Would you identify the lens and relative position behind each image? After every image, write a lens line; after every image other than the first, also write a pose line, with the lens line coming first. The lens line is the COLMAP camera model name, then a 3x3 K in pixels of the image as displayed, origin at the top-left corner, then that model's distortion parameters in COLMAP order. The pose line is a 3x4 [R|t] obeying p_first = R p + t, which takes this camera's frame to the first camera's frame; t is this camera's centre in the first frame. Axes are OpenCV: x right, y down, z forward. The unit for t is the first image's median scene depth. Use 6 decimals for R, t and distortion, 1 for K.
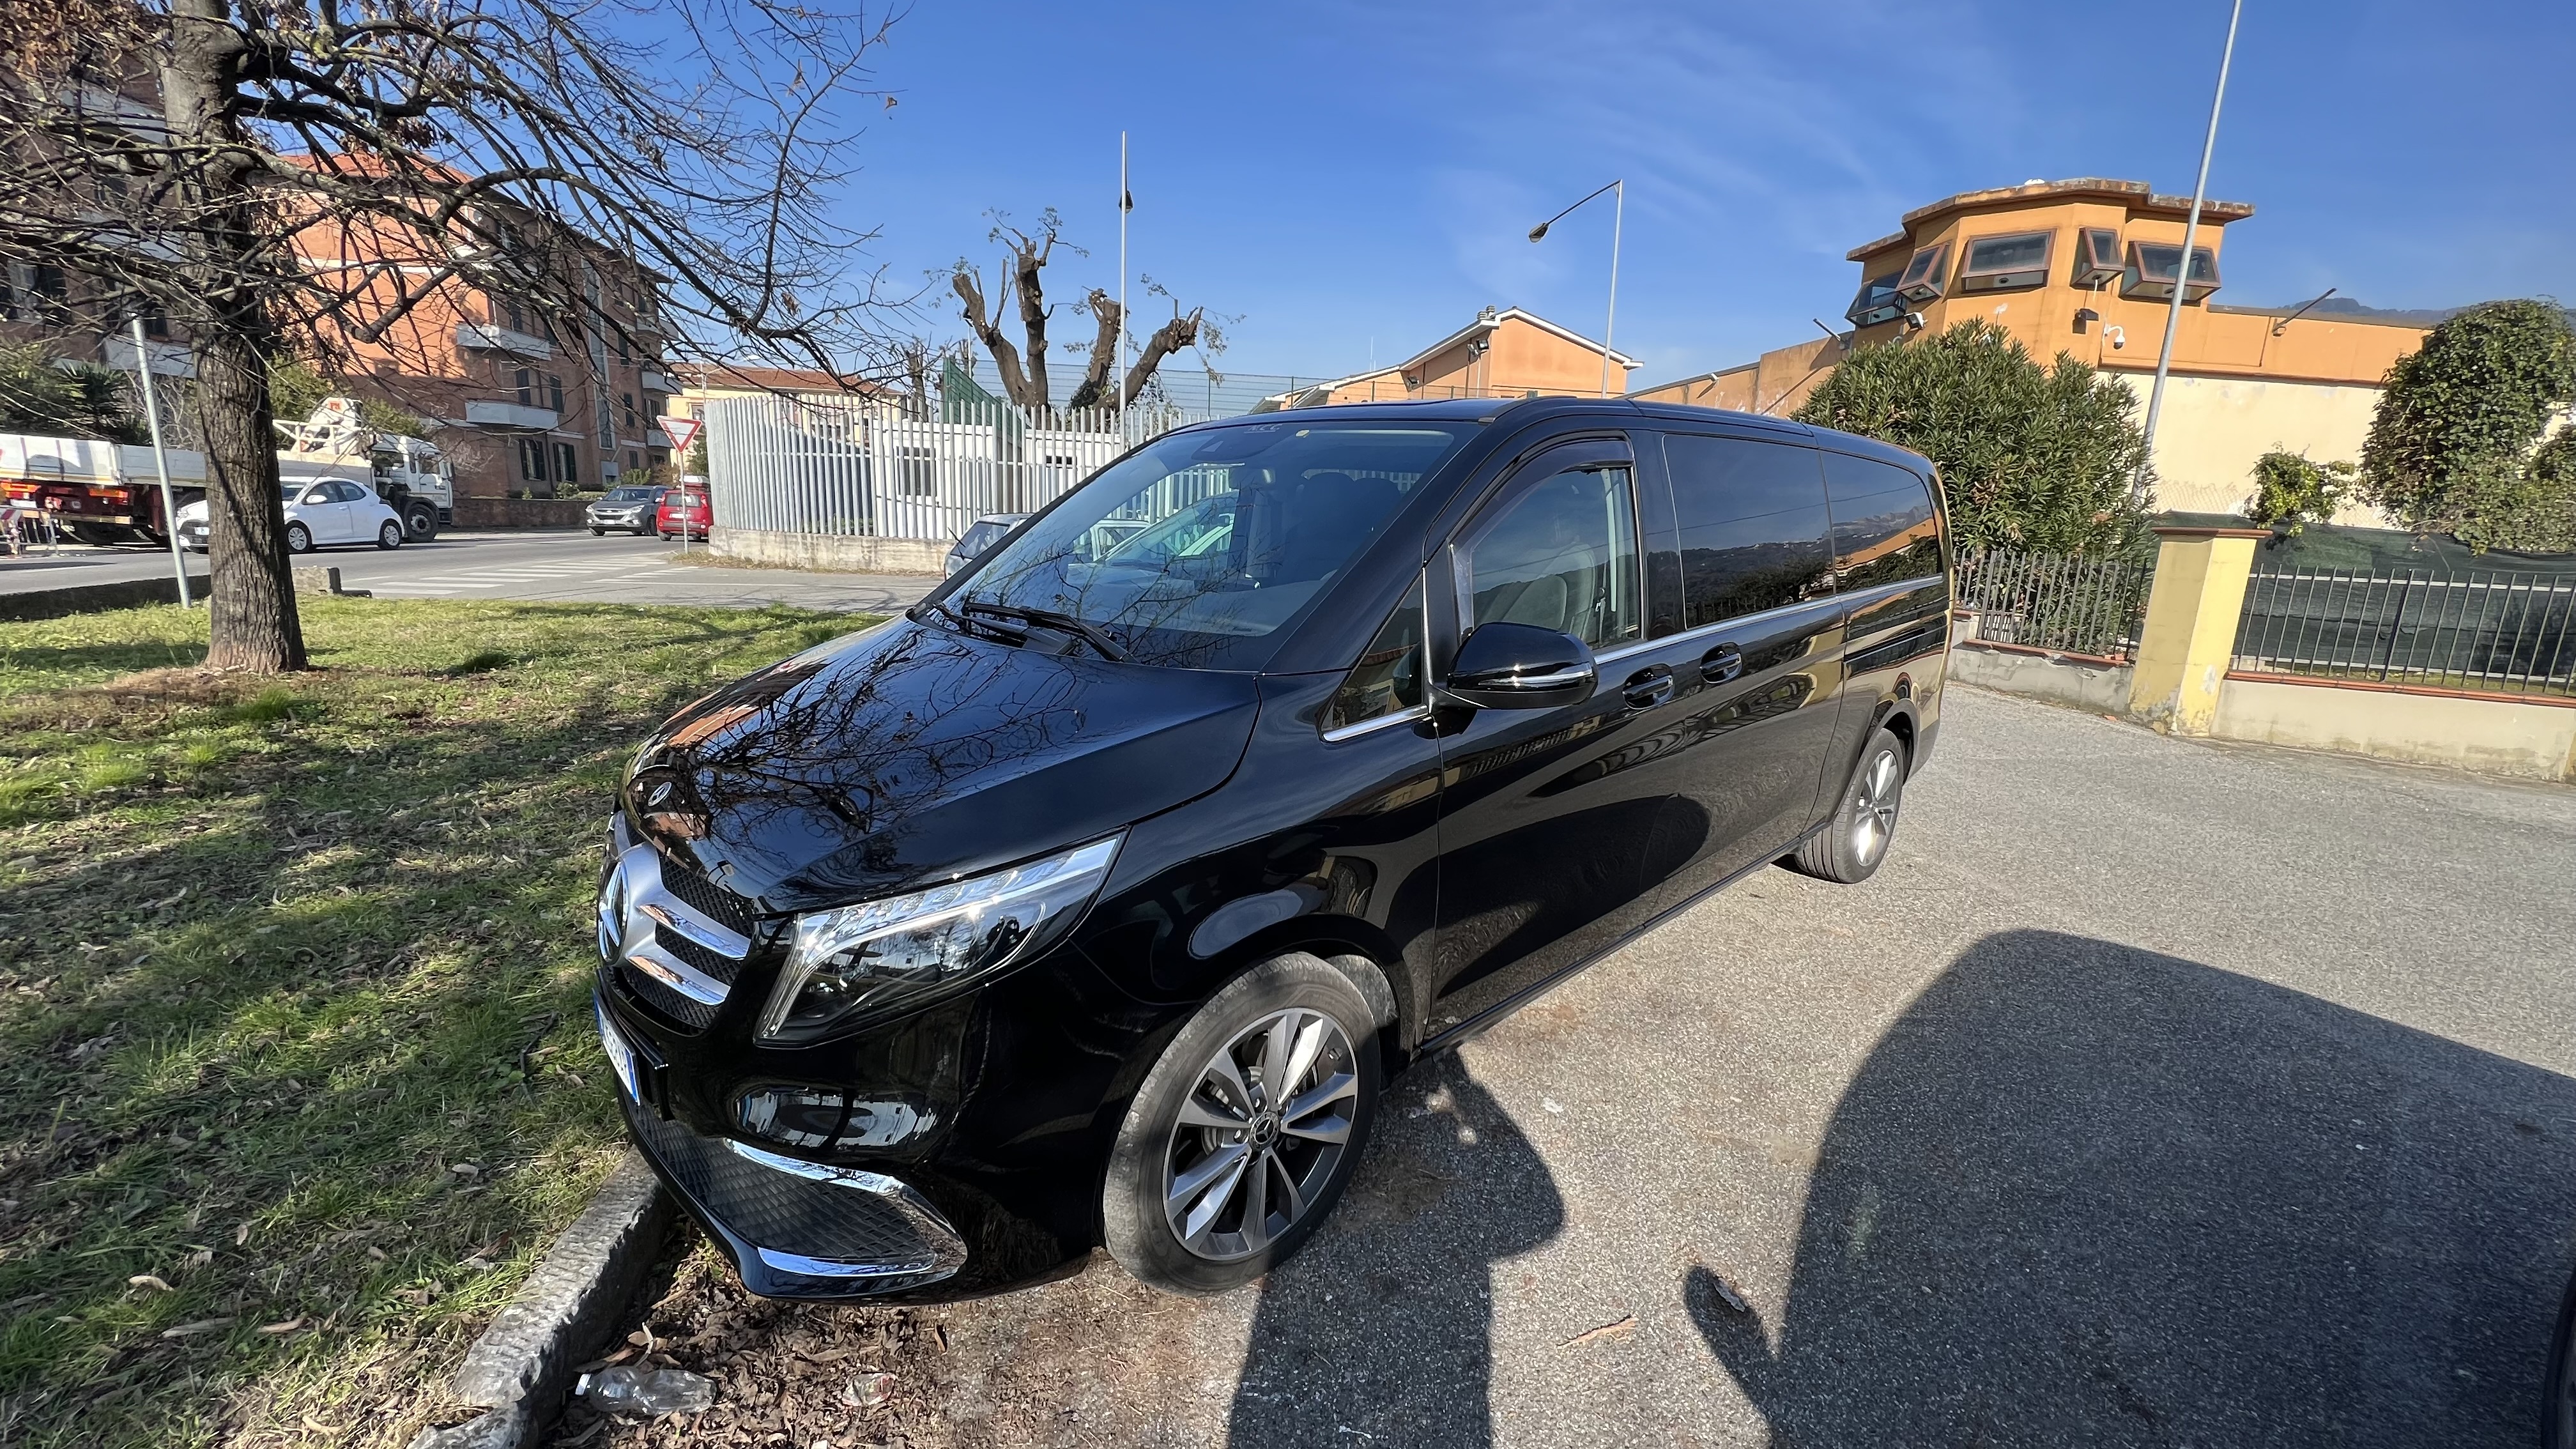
lens RADIAL K [[1039.4, 0, 1274.9], [0, 1039.4, 719.7], [0, 0, 1]] dist [-0.000032, 0.000169]
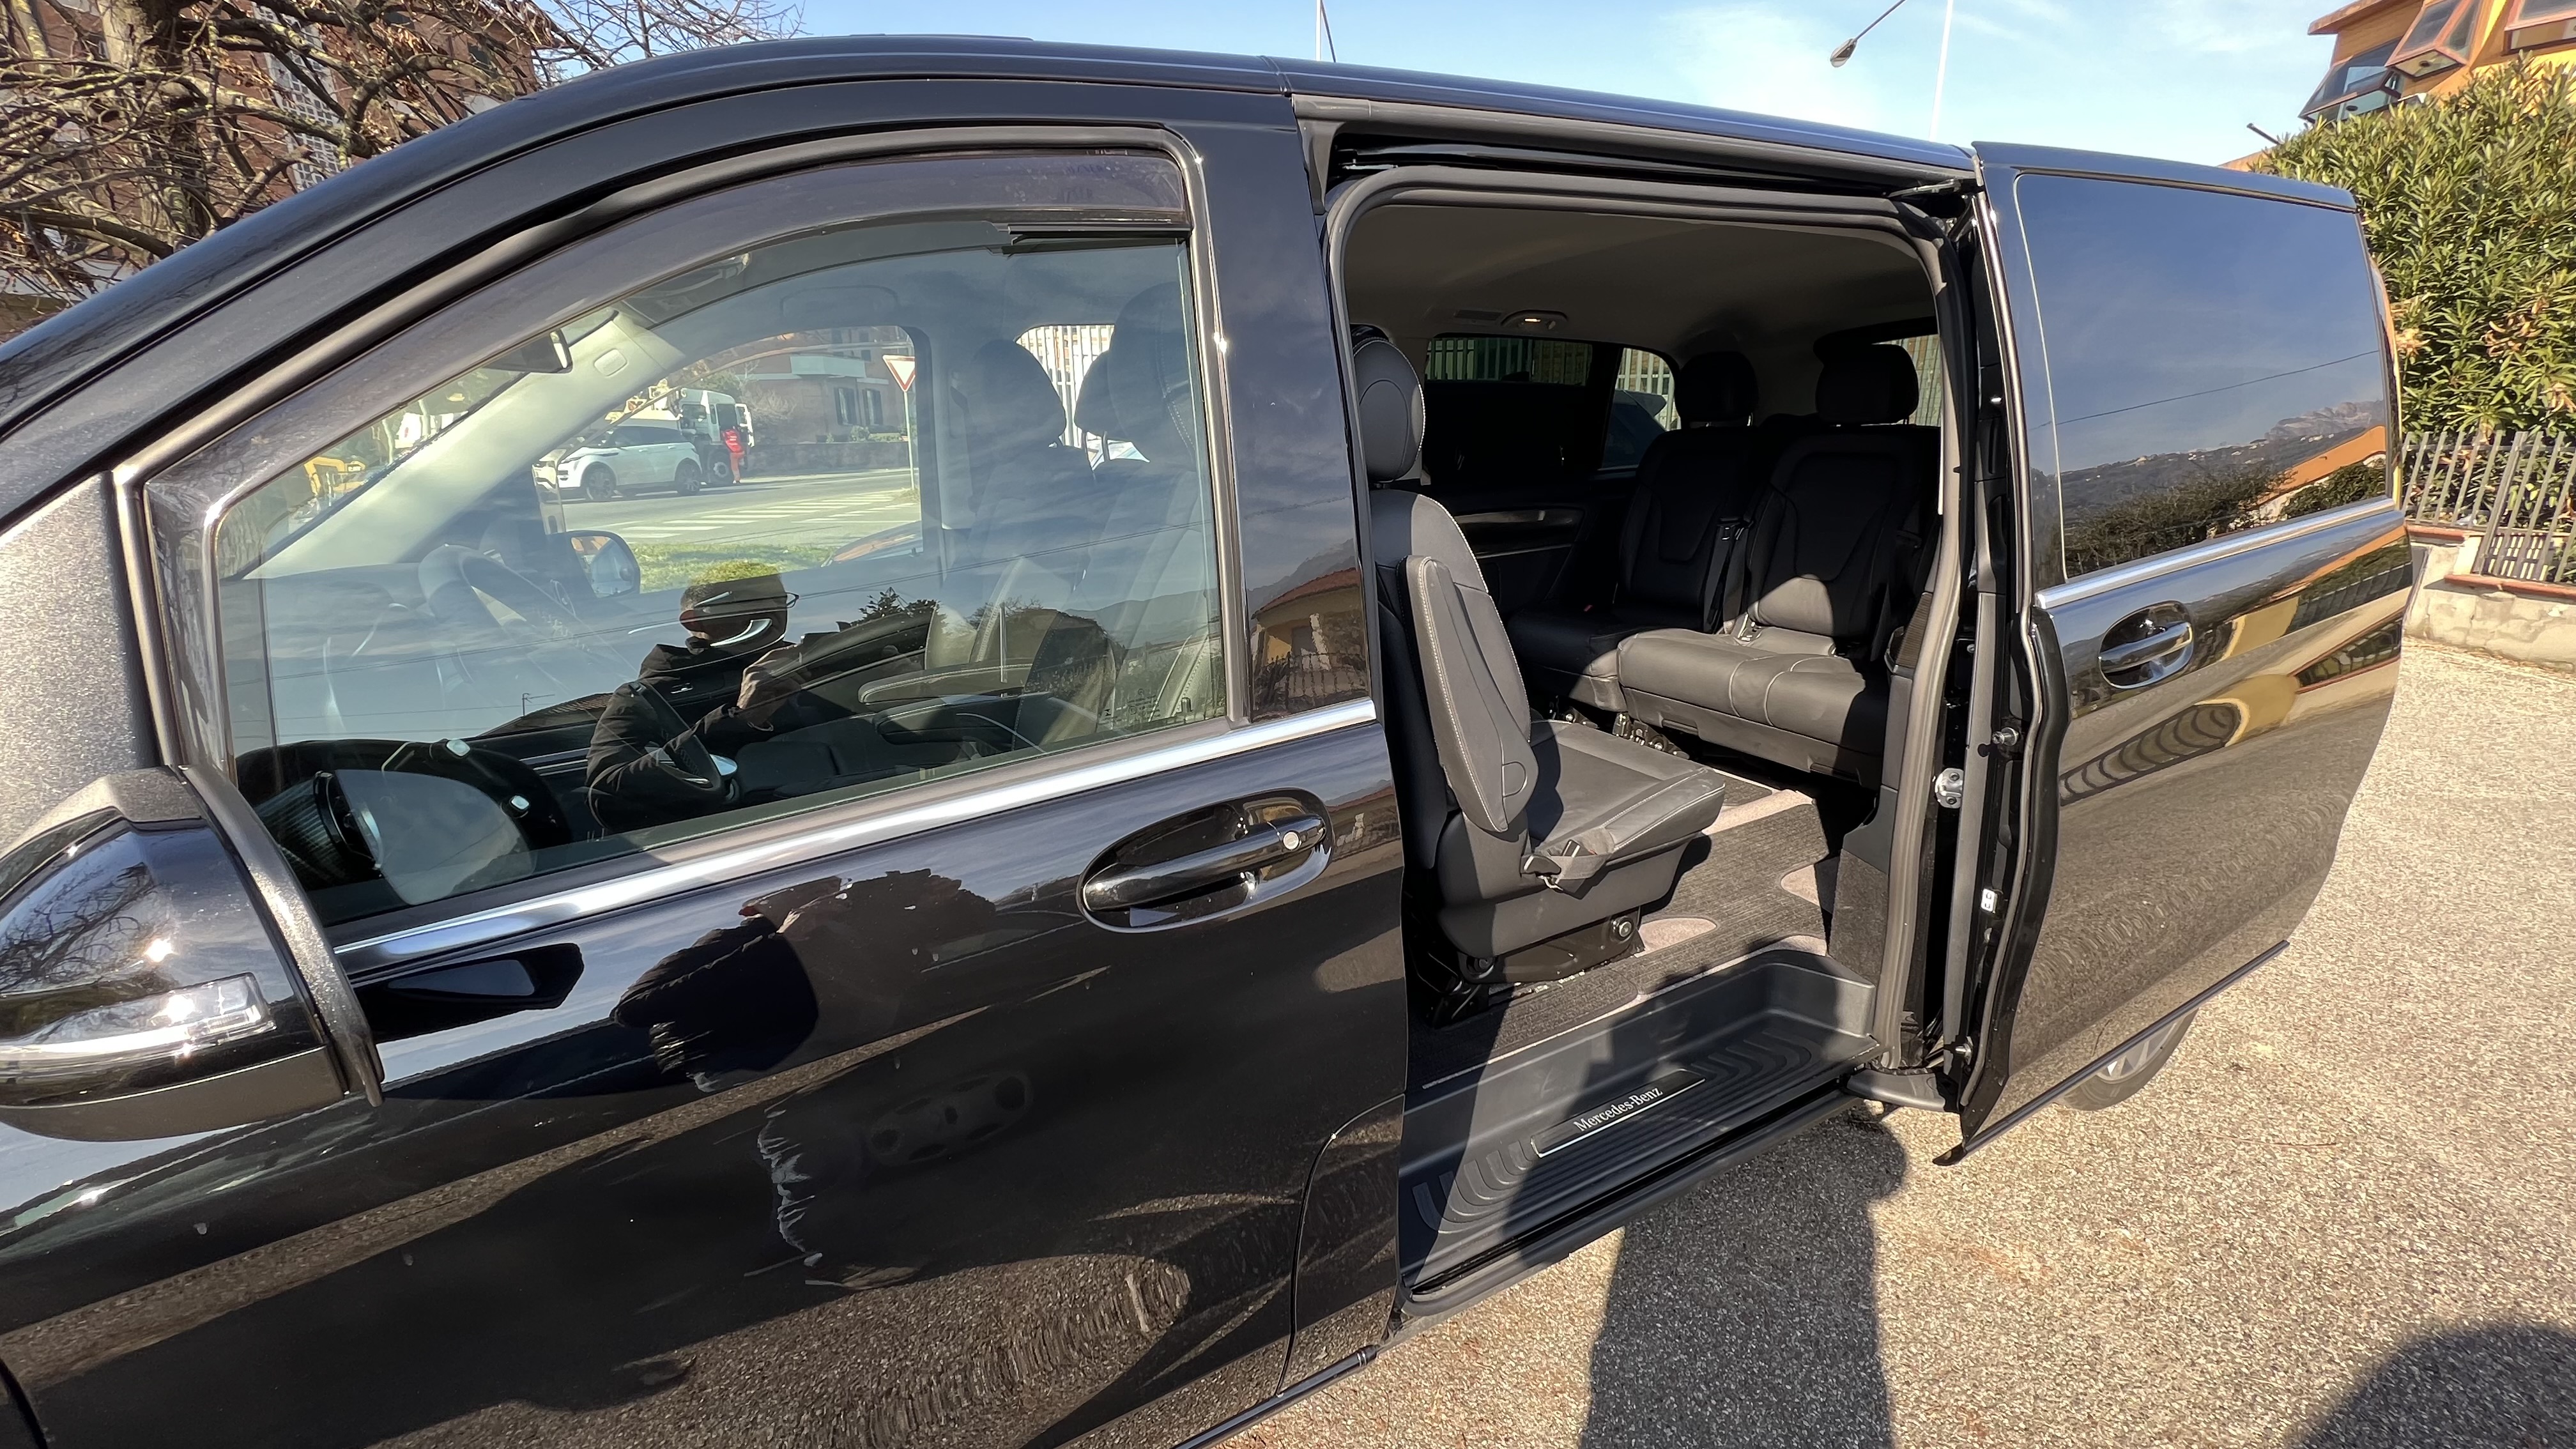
lens RADIAL K [[1049.9, 0, 1285.8], [0, 1049.9, 719.6], [0, 0, 1]] dist [0.002250, 0.000584]
pose [[0.968100, 0.022834, -0.249520, 0.132564], [-0.004522, 0.997269, 0.073717, -0.032030], [0.250522, -0.070237, 0.965560, 0.185431]]
